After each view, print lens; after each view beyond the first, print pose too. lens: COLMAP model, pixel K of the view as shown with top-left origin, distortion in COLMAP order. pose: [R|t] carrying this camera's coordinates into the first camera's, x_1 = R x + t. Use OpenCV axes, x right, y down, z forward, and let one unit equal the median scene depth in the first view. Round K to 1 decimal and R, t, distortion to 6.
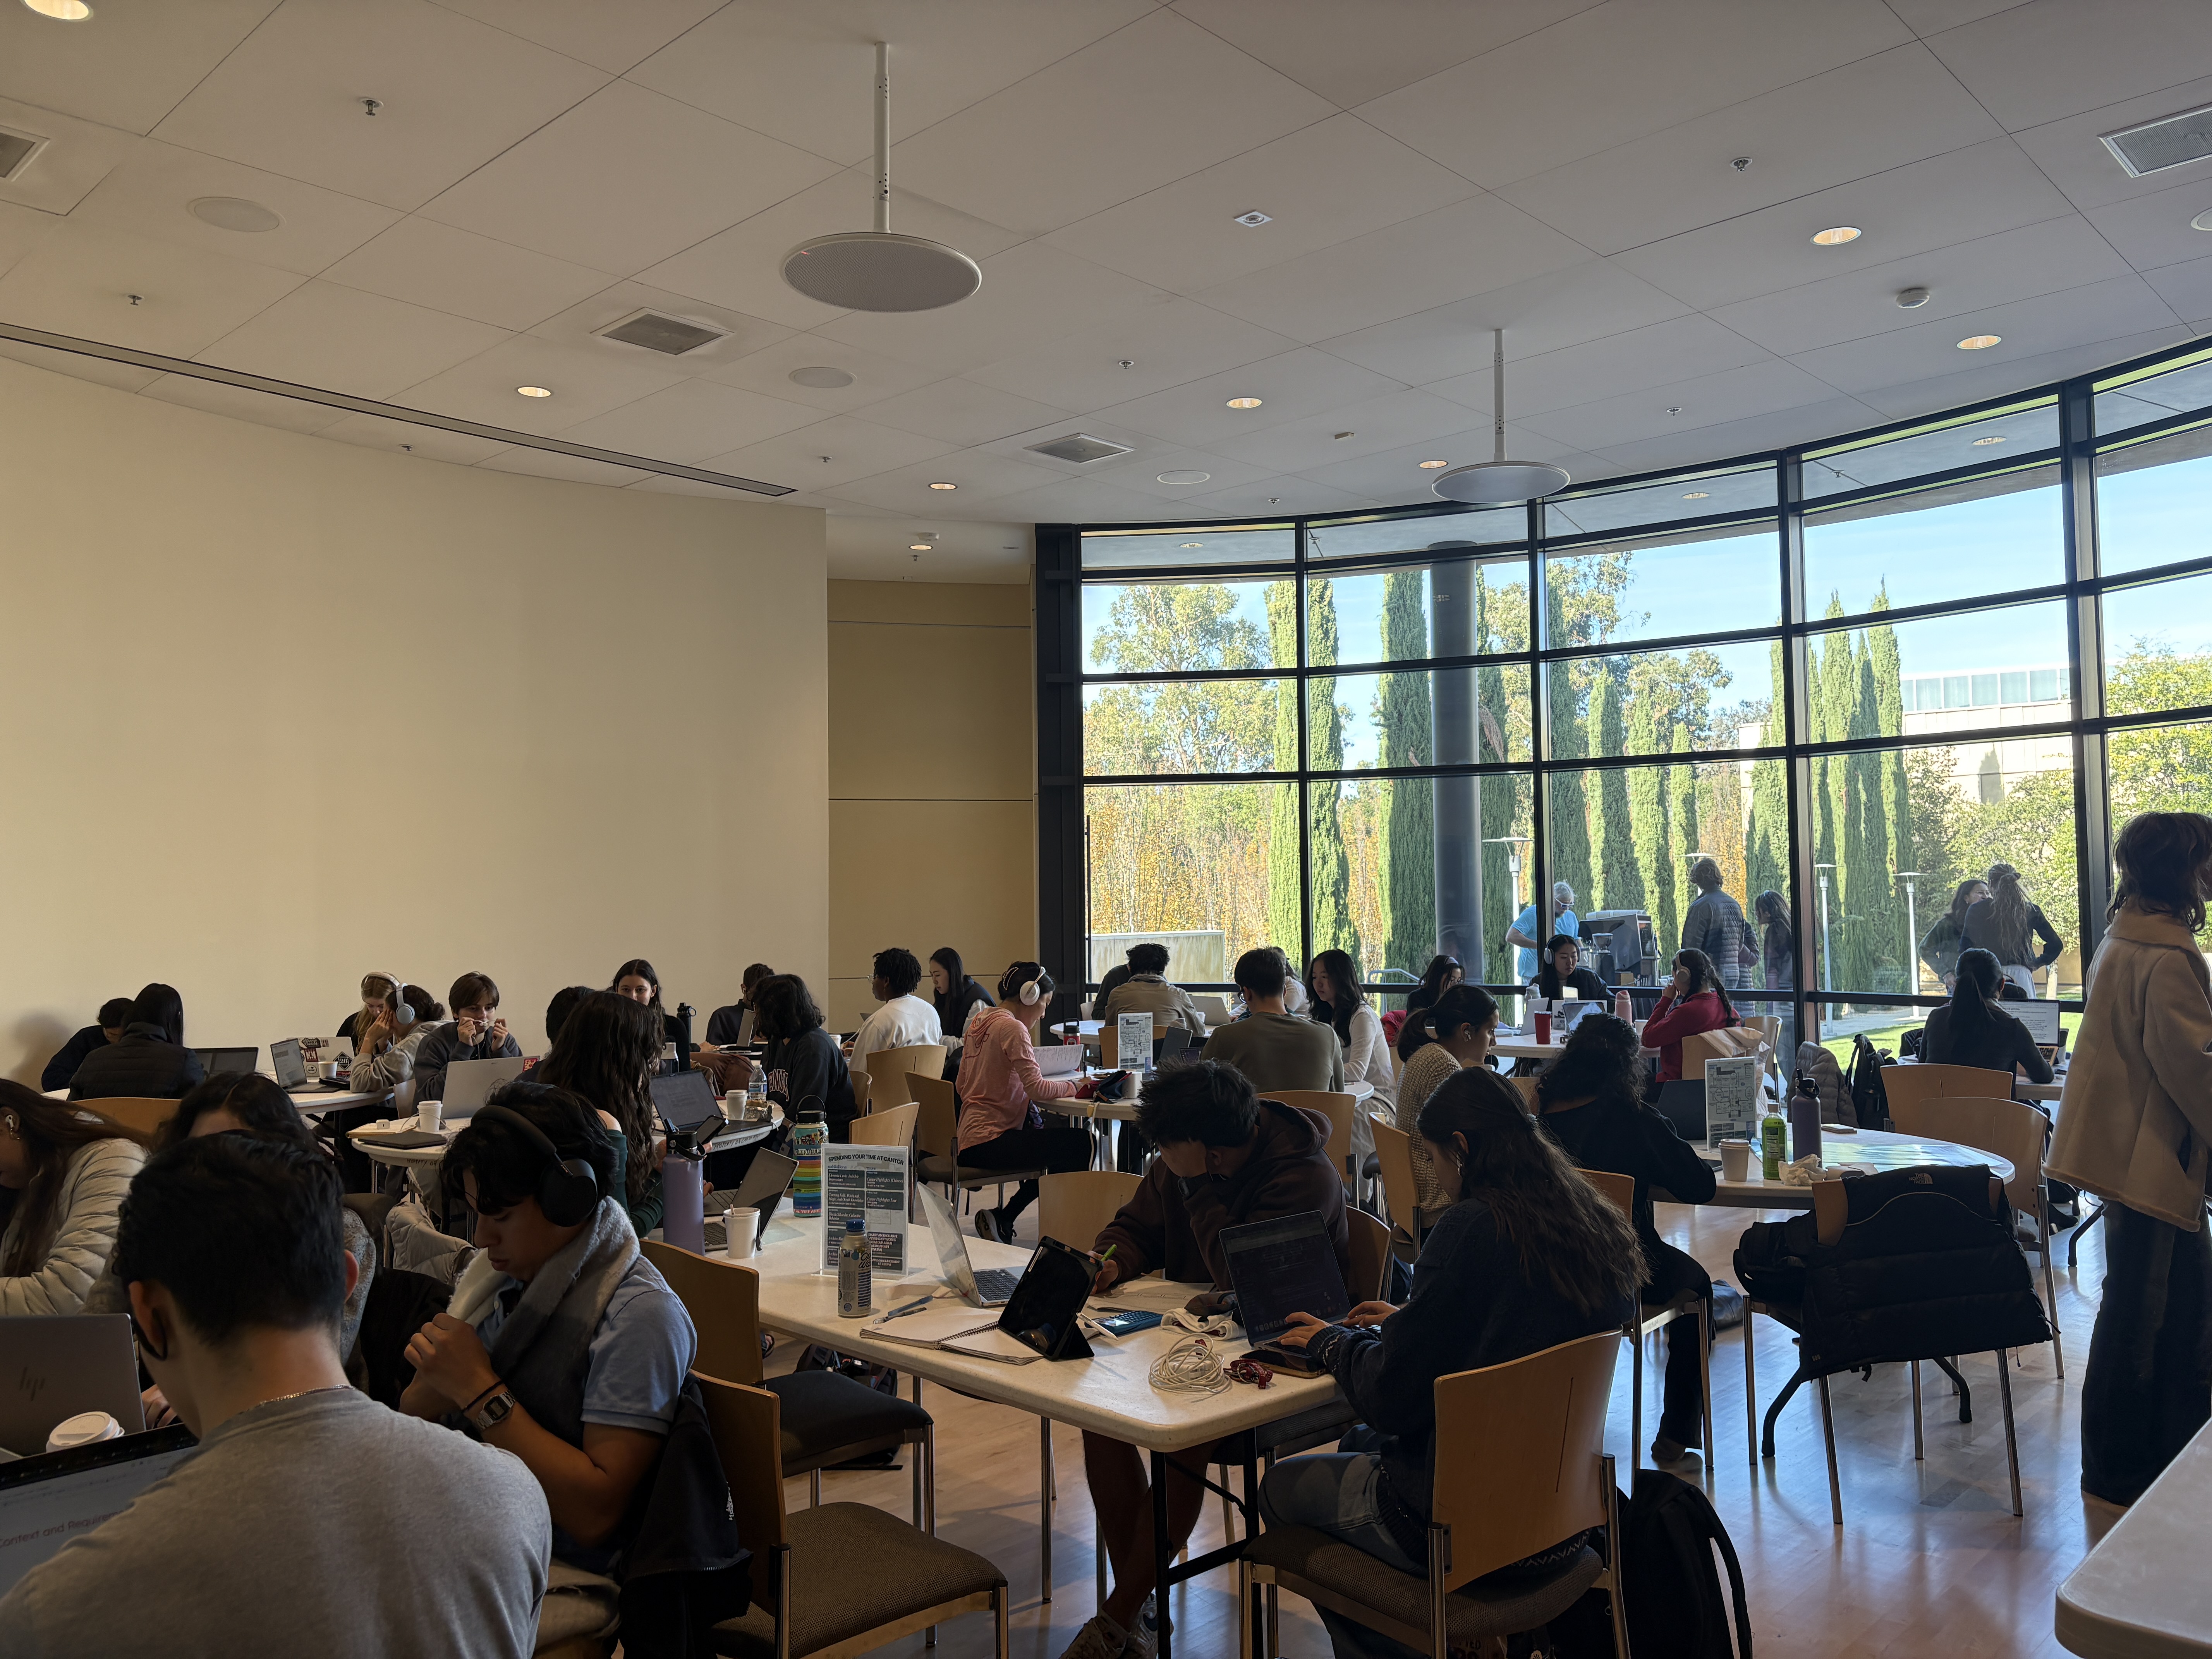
lens RADIAL K [[1634.6, 0, 1094.7], [0, 1634.6, 813.9], [0, 0, 1]] dist [0.046875, -0.037931]
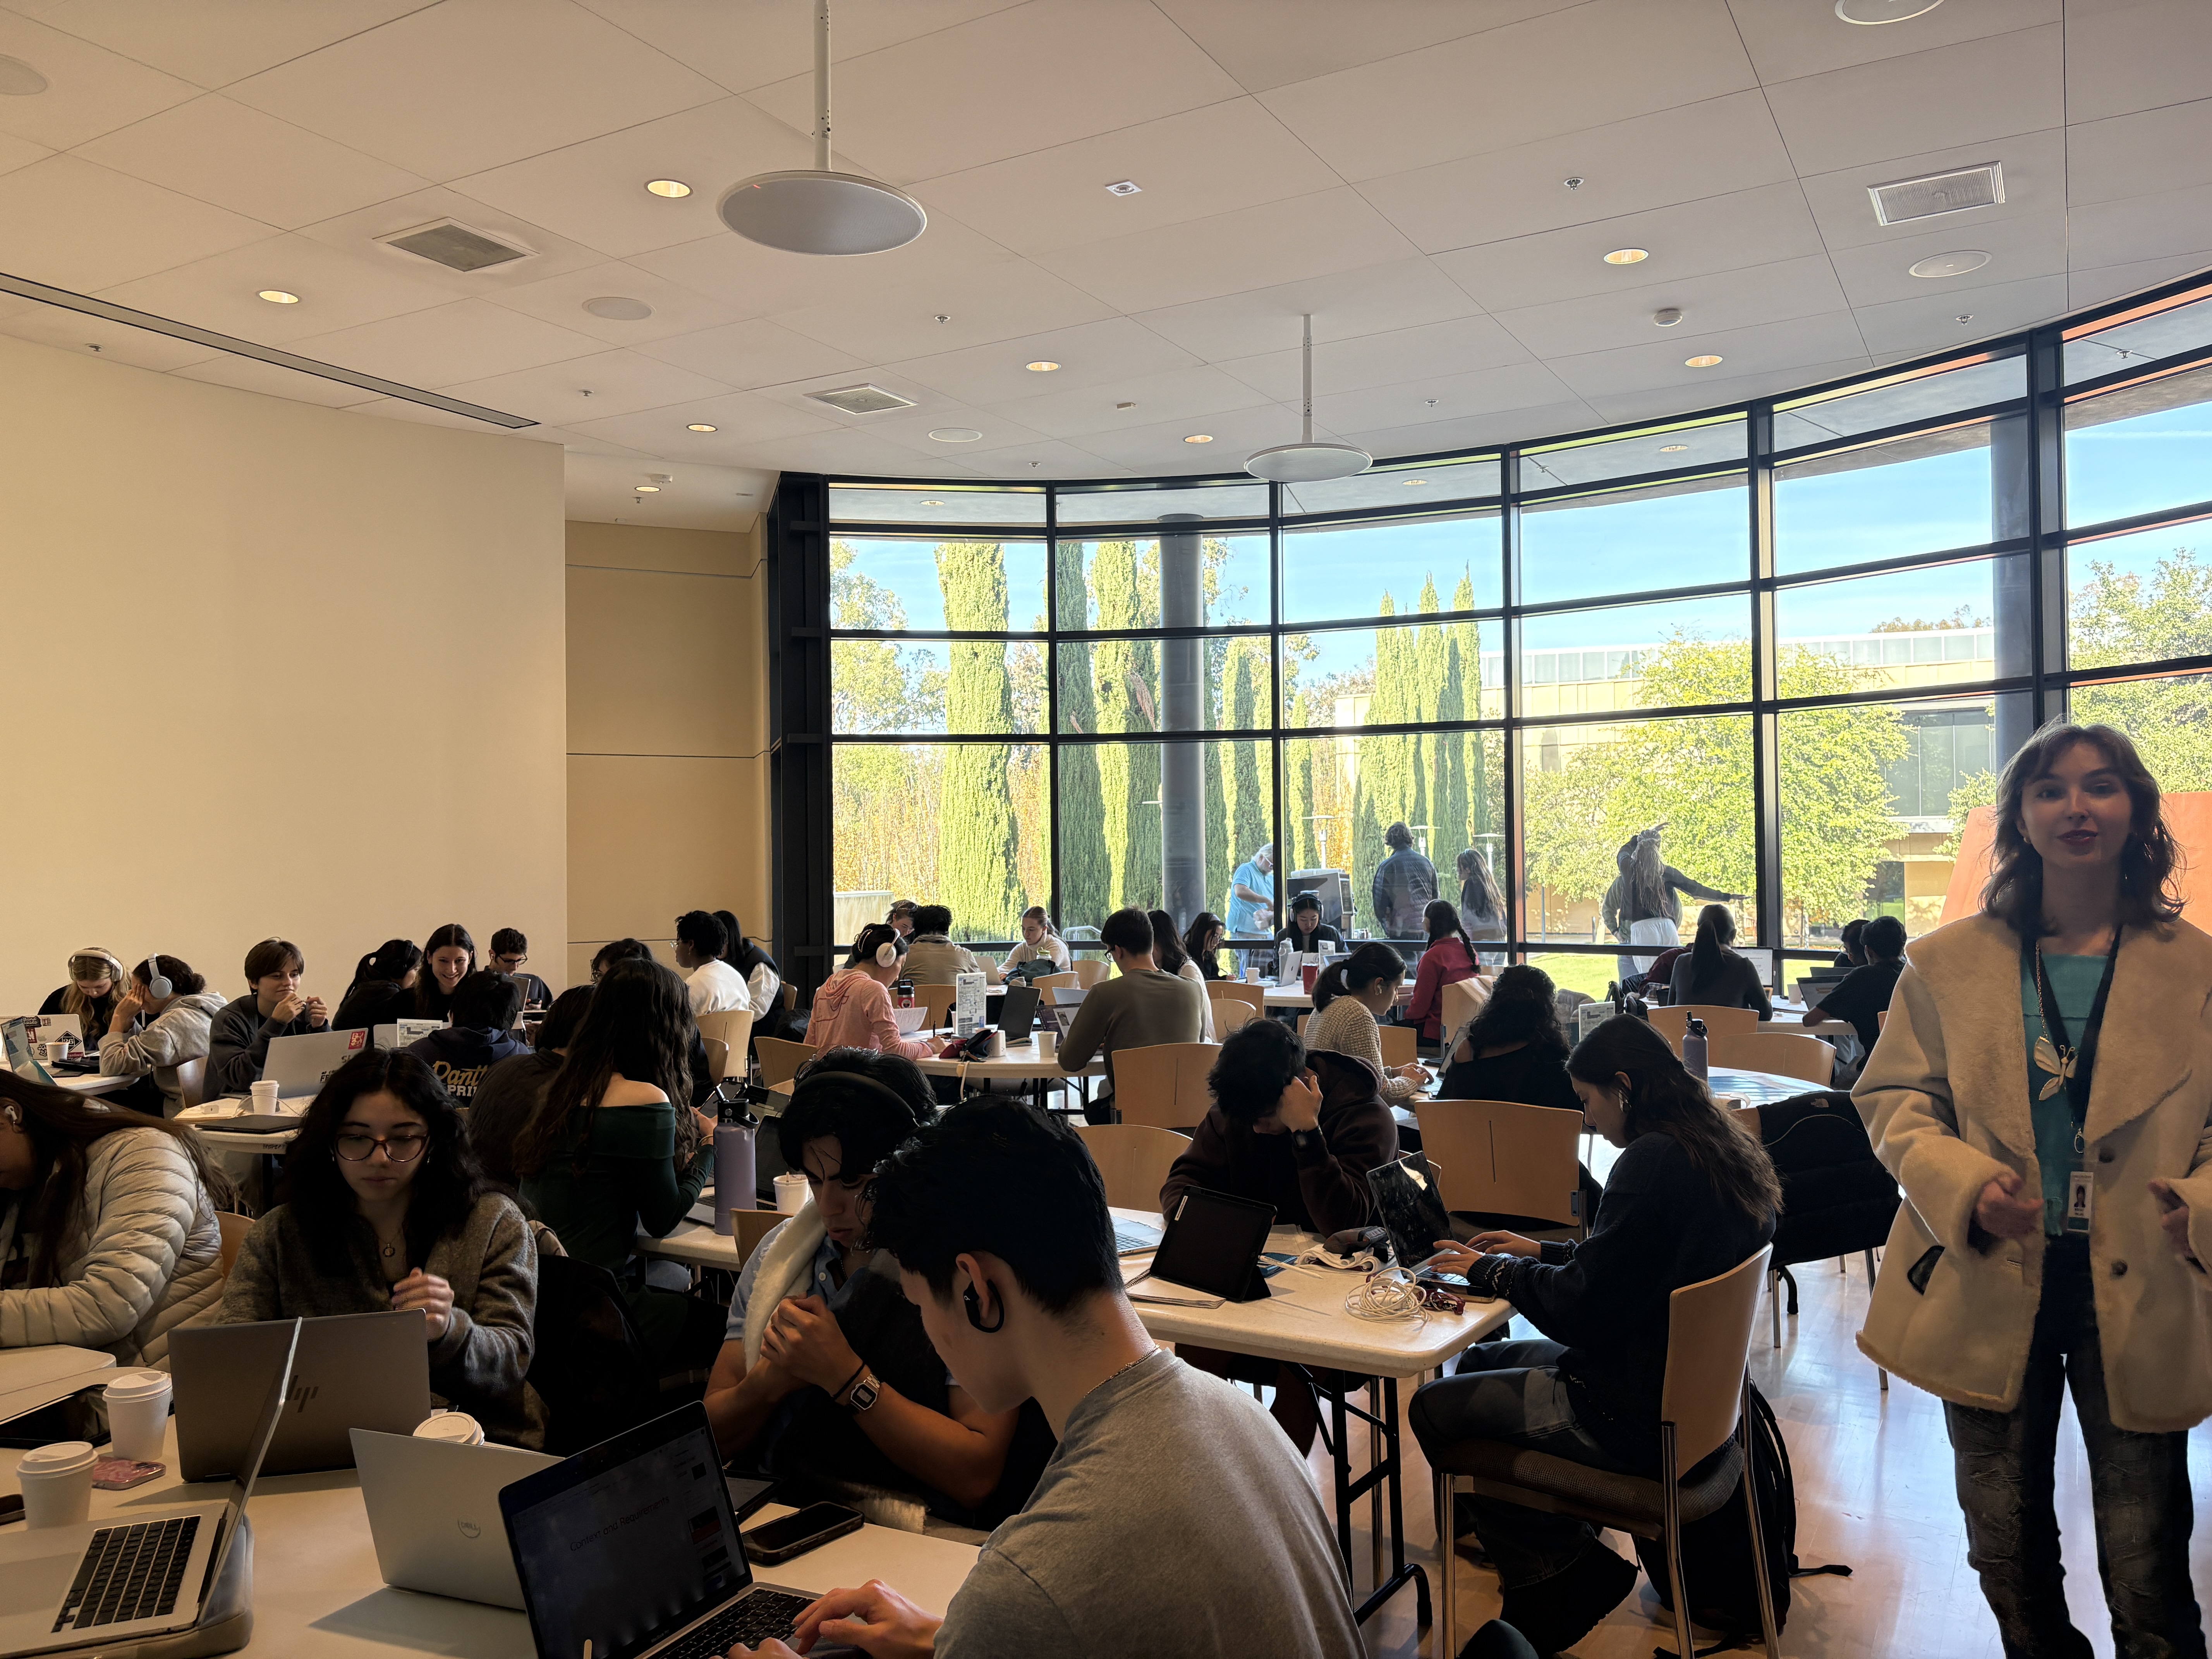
lens RADIAL K [[1634.6, 0, 1103.4], [0, 1634.6, 818.9], [0, 0, 1]] dist [0.046875, -0.037931]
pose [[0.971430, 0.005254, 0.237267, -0.122735], [-0.011803, 0.999587, 0.026190, -0.000056], [-0.237032, -0.028242, 0.971091, 0.006426]]
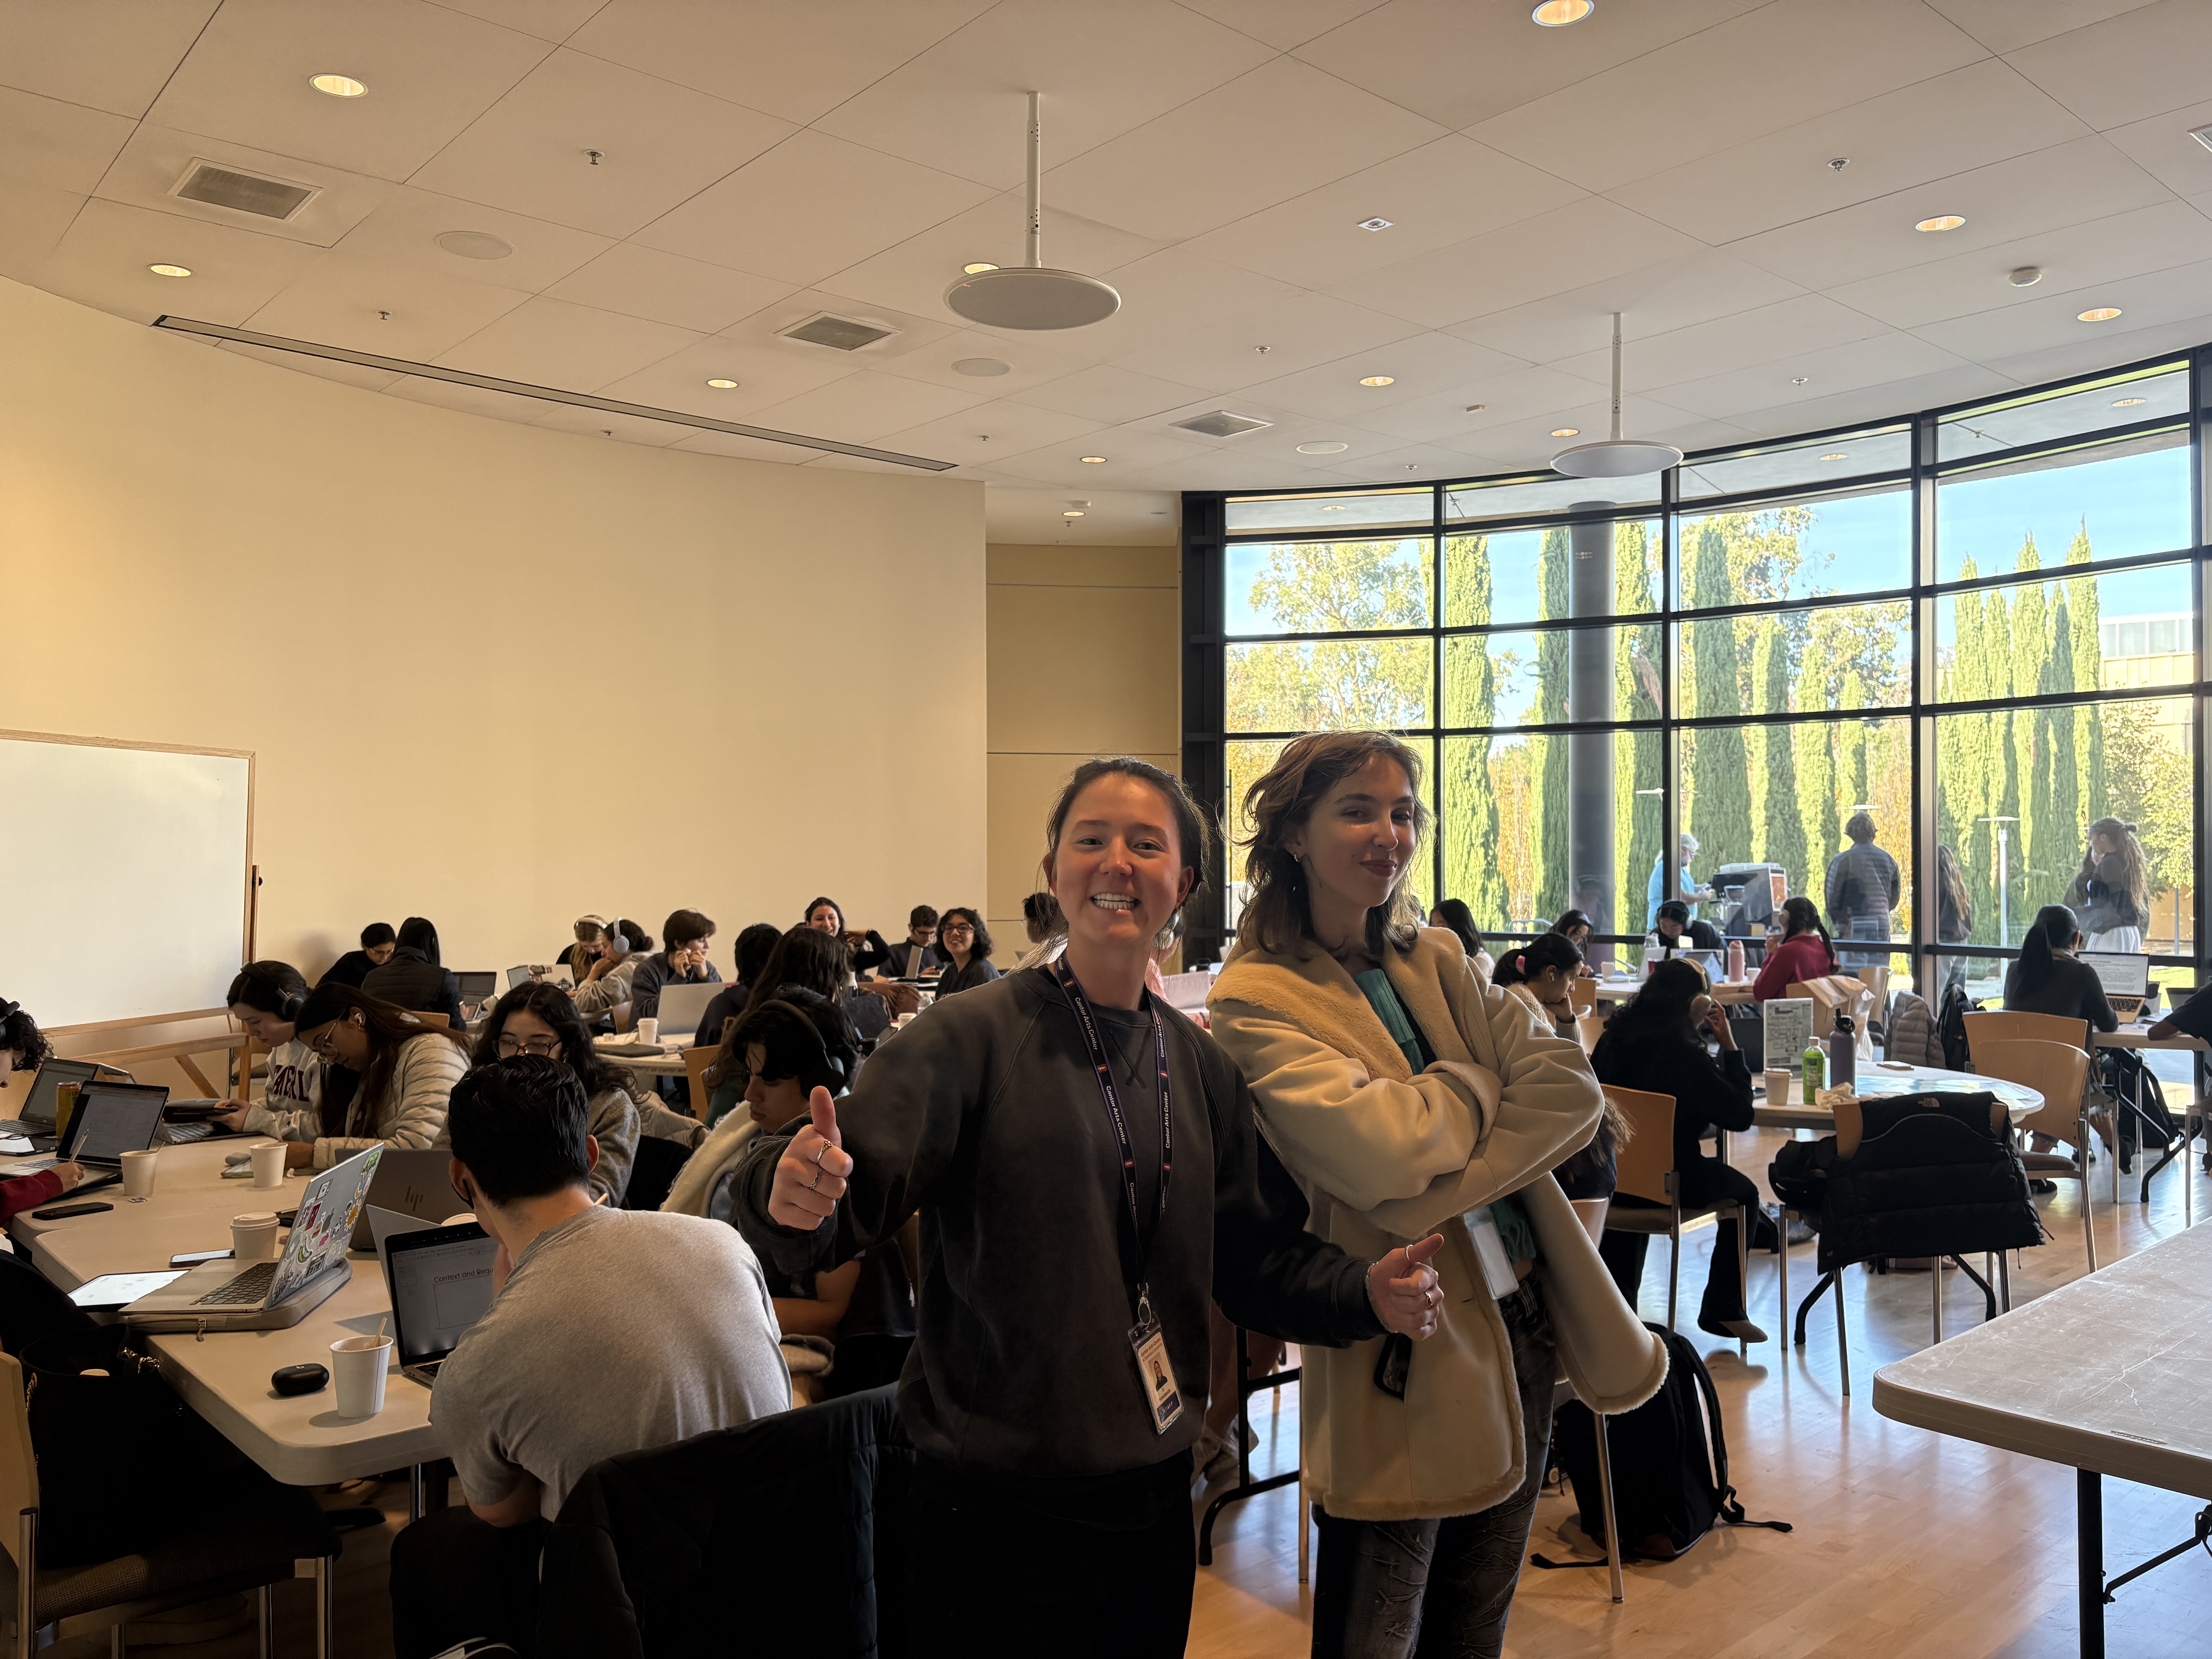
lens RADIAL K [[1634.6, 0, 1111.5], [0, 1634.6, 831.4], [0, 0, 1]] dist [0.046875, -0.037931]
pose [[0.996302, 0.008103, -0.085537, 0.015207], [-0.004389, 0.999043, 0.043520, -0.007136], [0.085808, -0.042984, 0.995384, -0.087452]]
